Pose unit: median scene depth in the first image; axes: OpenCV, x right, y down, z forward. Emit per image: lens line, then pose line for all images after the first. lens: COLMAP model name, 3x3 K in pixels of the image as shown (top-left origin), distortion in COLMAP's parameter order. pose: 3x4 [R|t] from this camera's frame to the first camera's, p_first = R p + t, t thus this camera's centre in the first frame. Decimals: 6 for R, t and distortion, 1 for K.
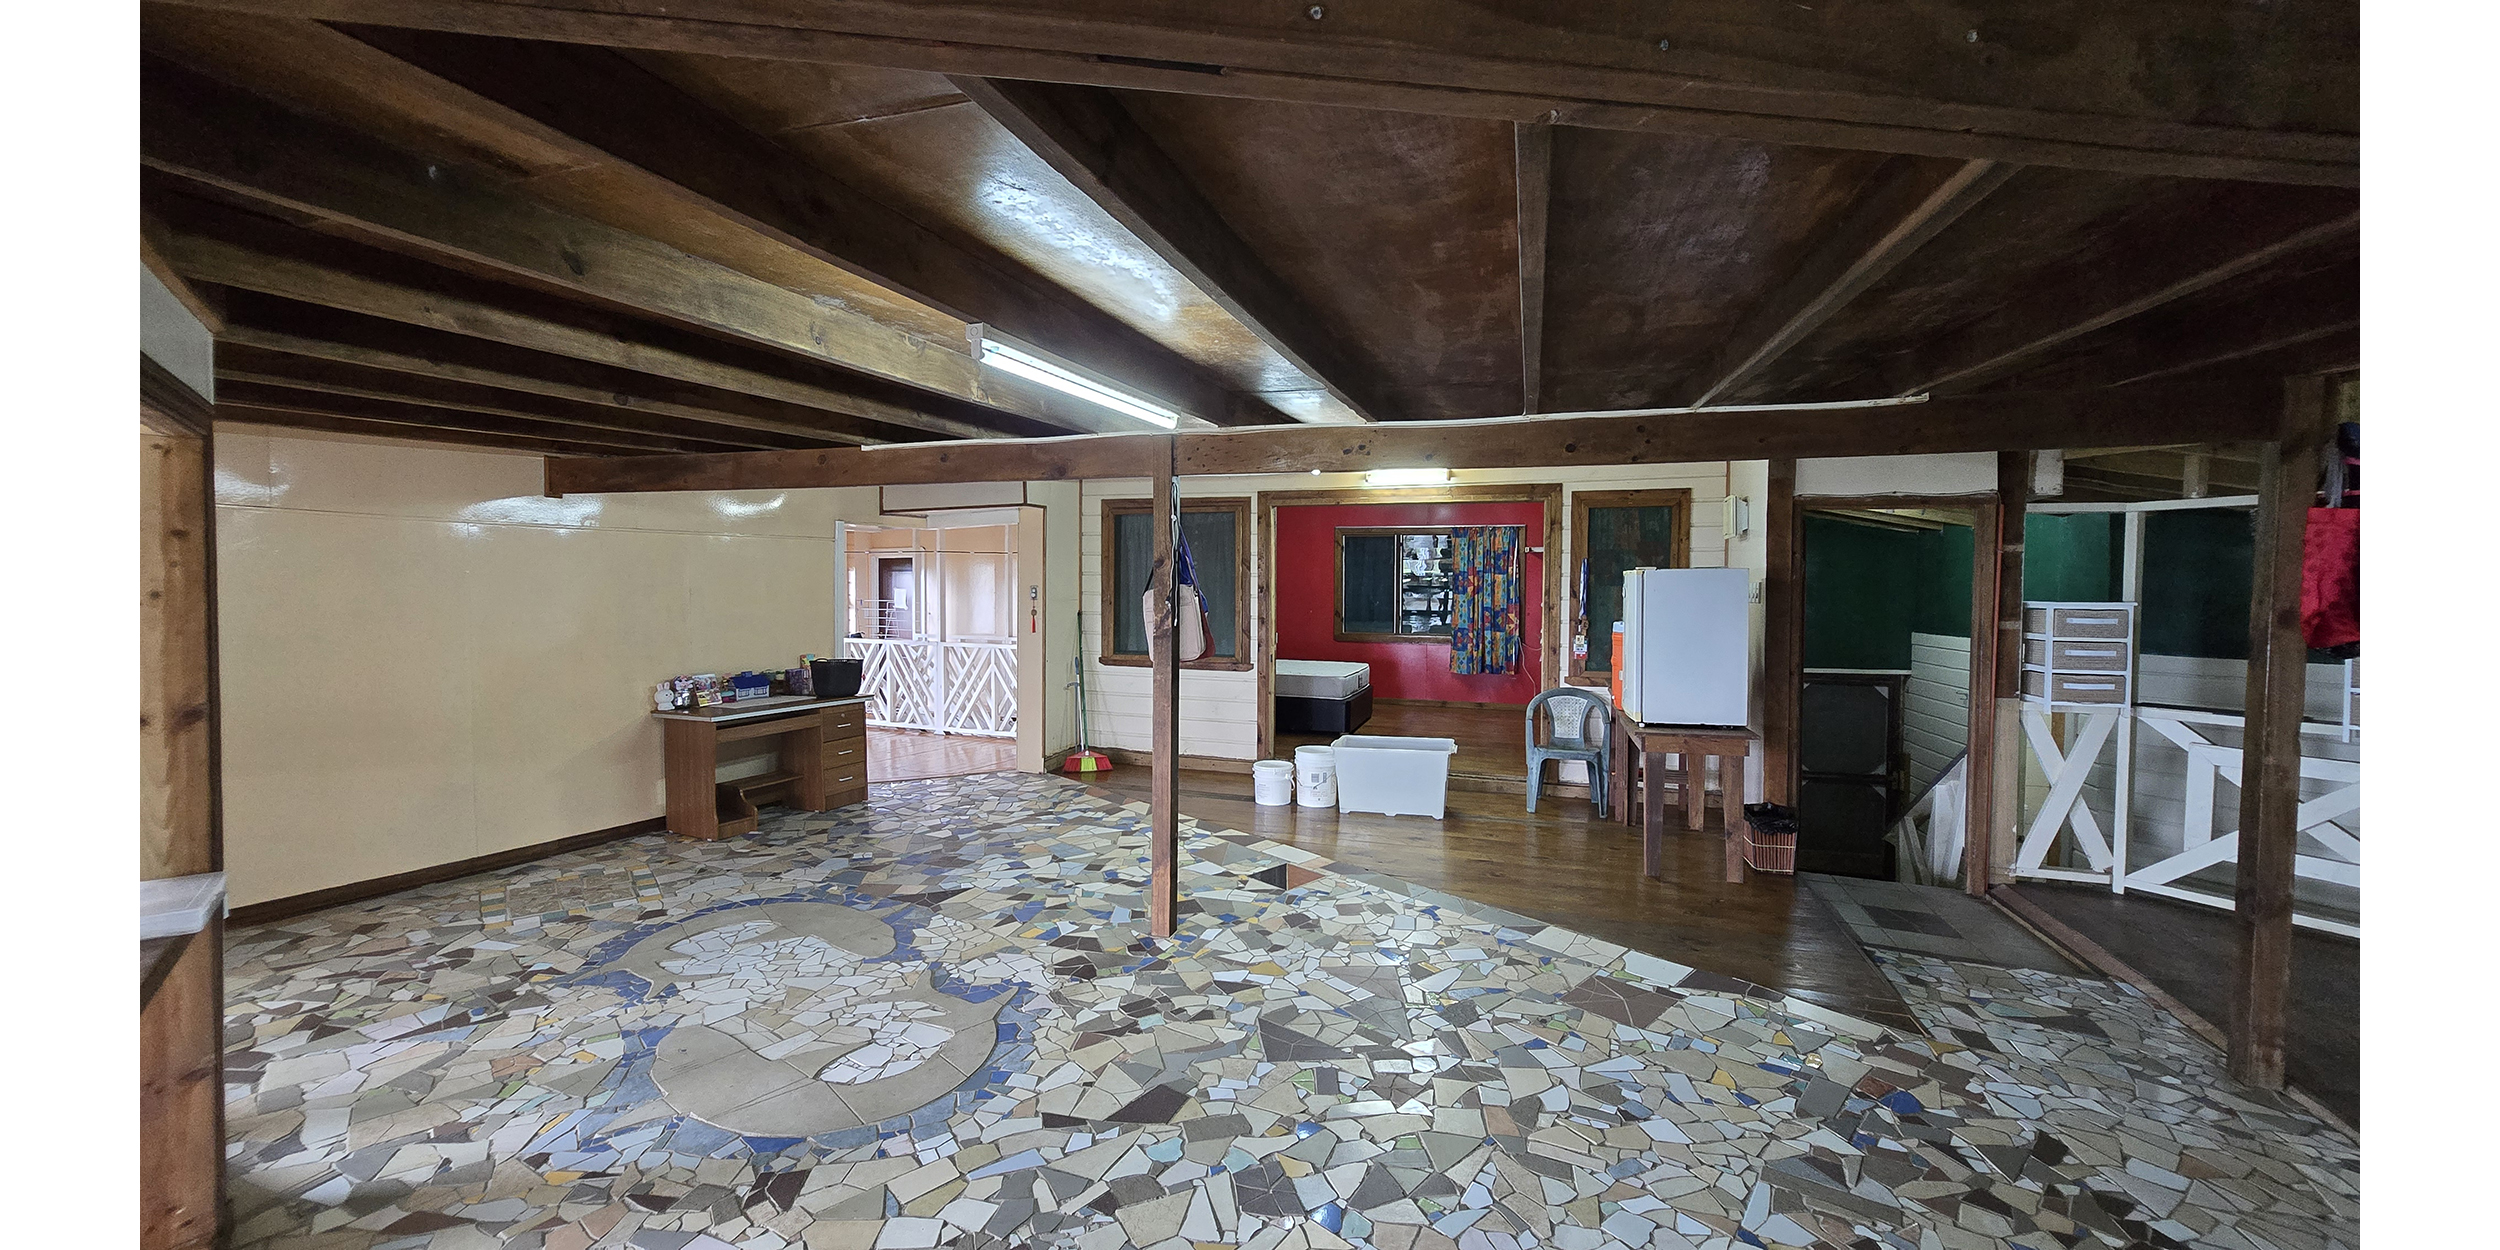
lens RADIAL K [[902.9, 0, 1249.9], [0, 902.9, 617.8], [0, 0, 1]] dist [-0.006169, -0.000019]
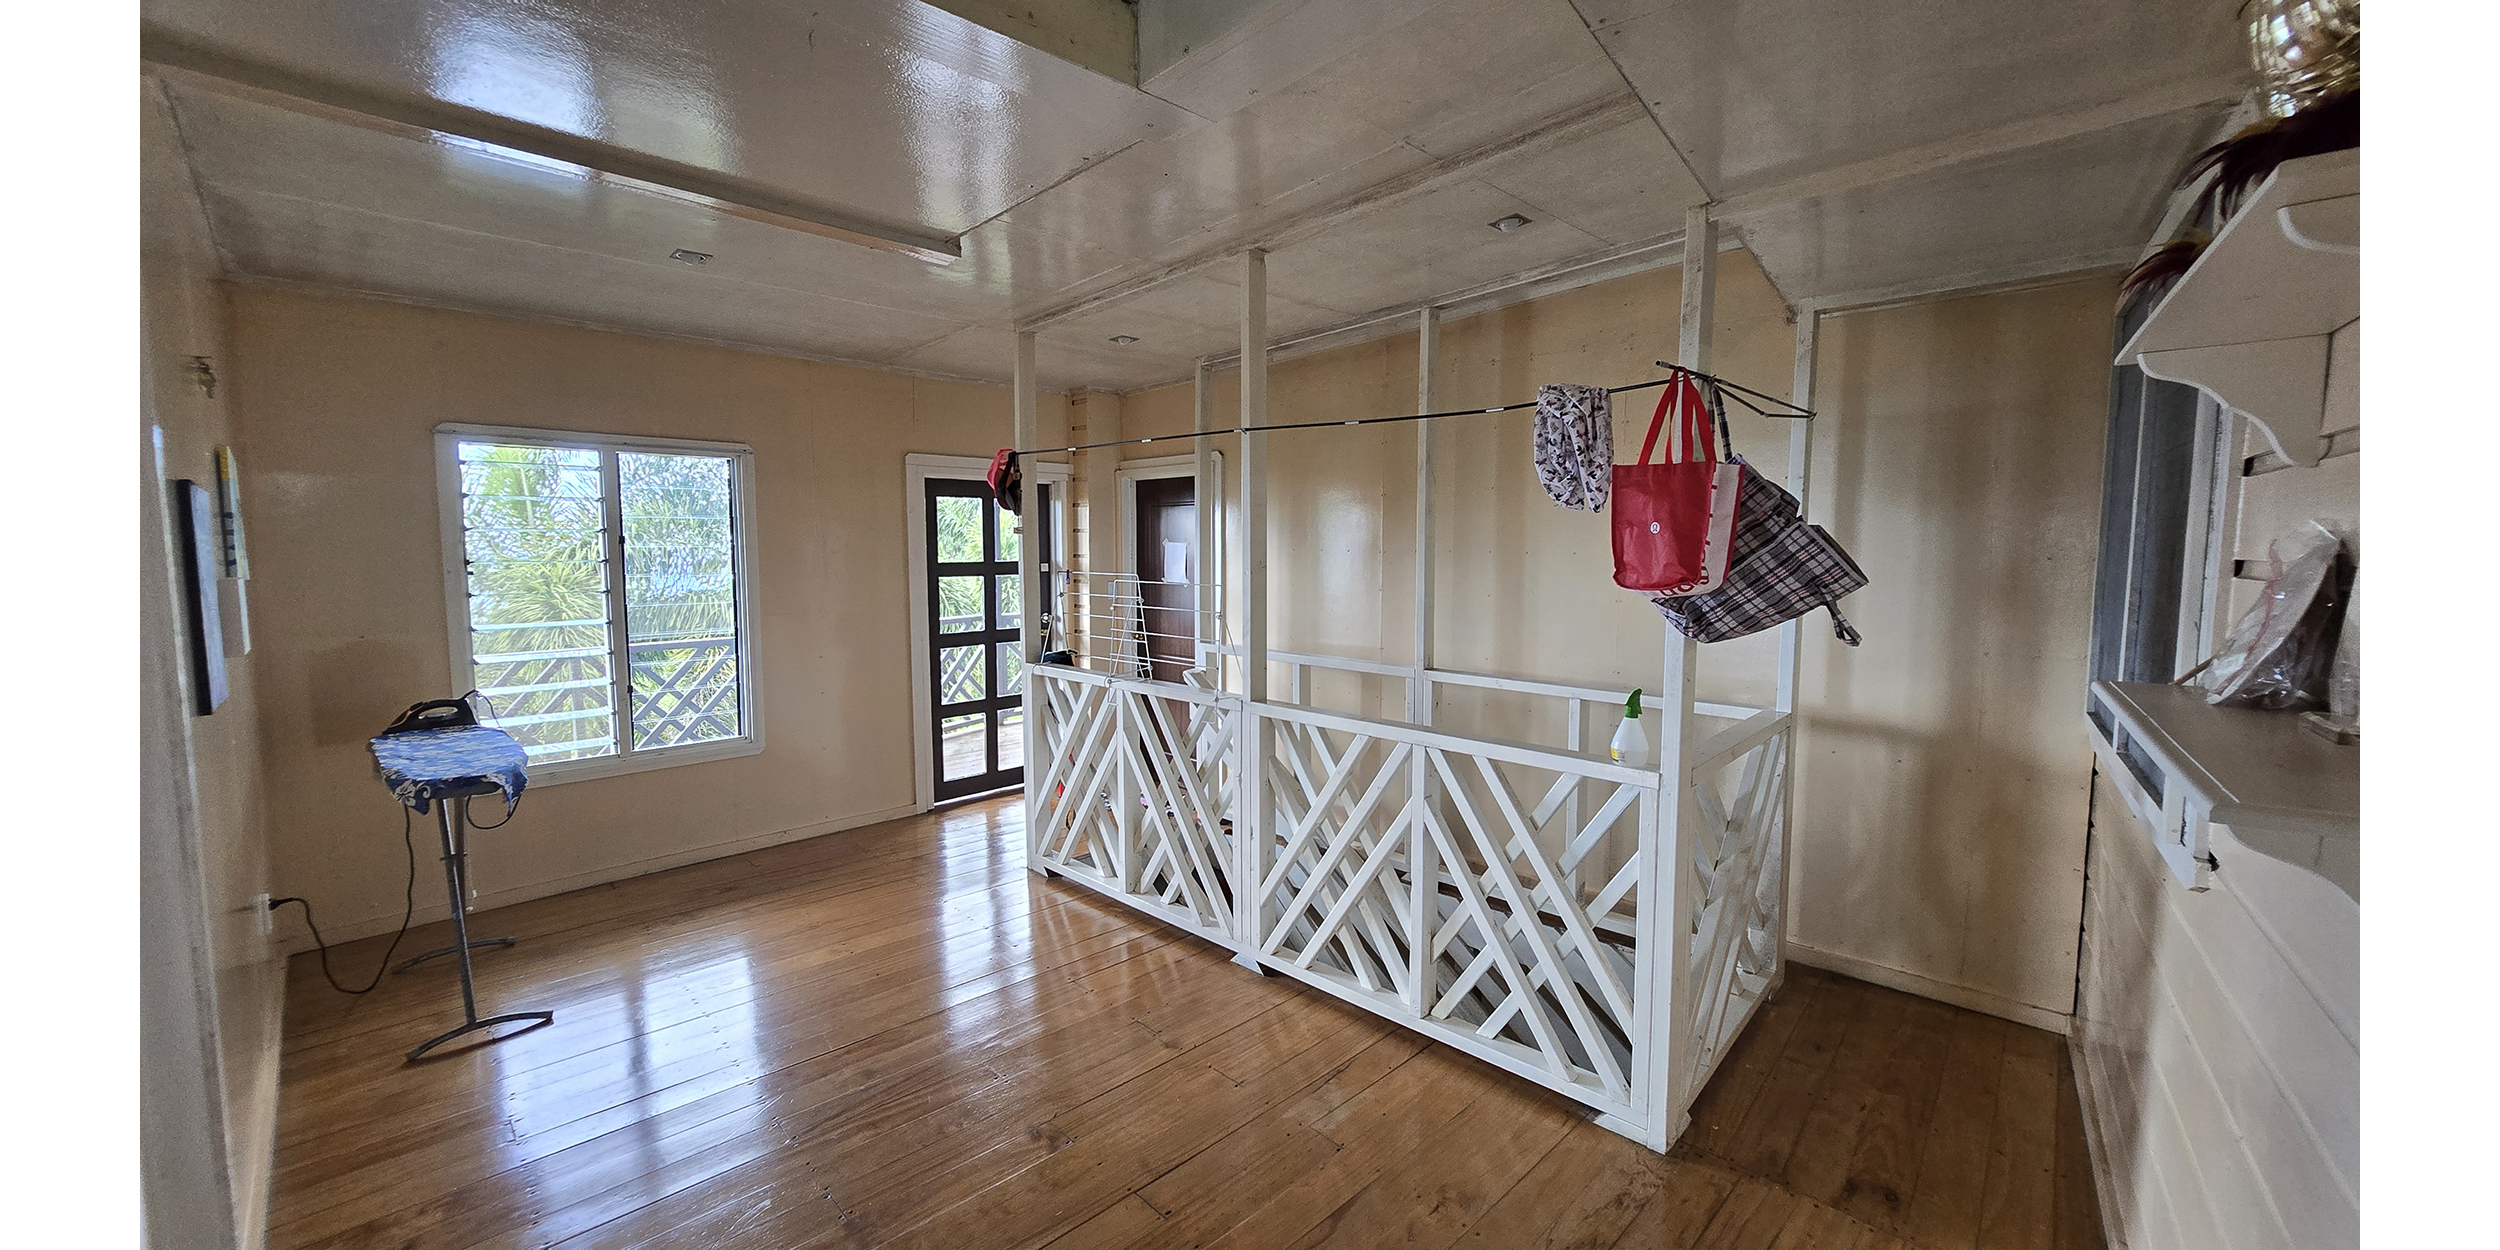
lens RADIAL K [[914.4, 0, 1245.7], [0, 914.4, 616.6], [0, 0, 1]] dist [-0.015166, -0.000041]
pose [[0.942258, 0.017347, -0.334437, -0.231464], [-0.000217, 0.998689, 0.051187, -0.021433], [0.334887, -0.048159, 0.941027, 0.679901]]
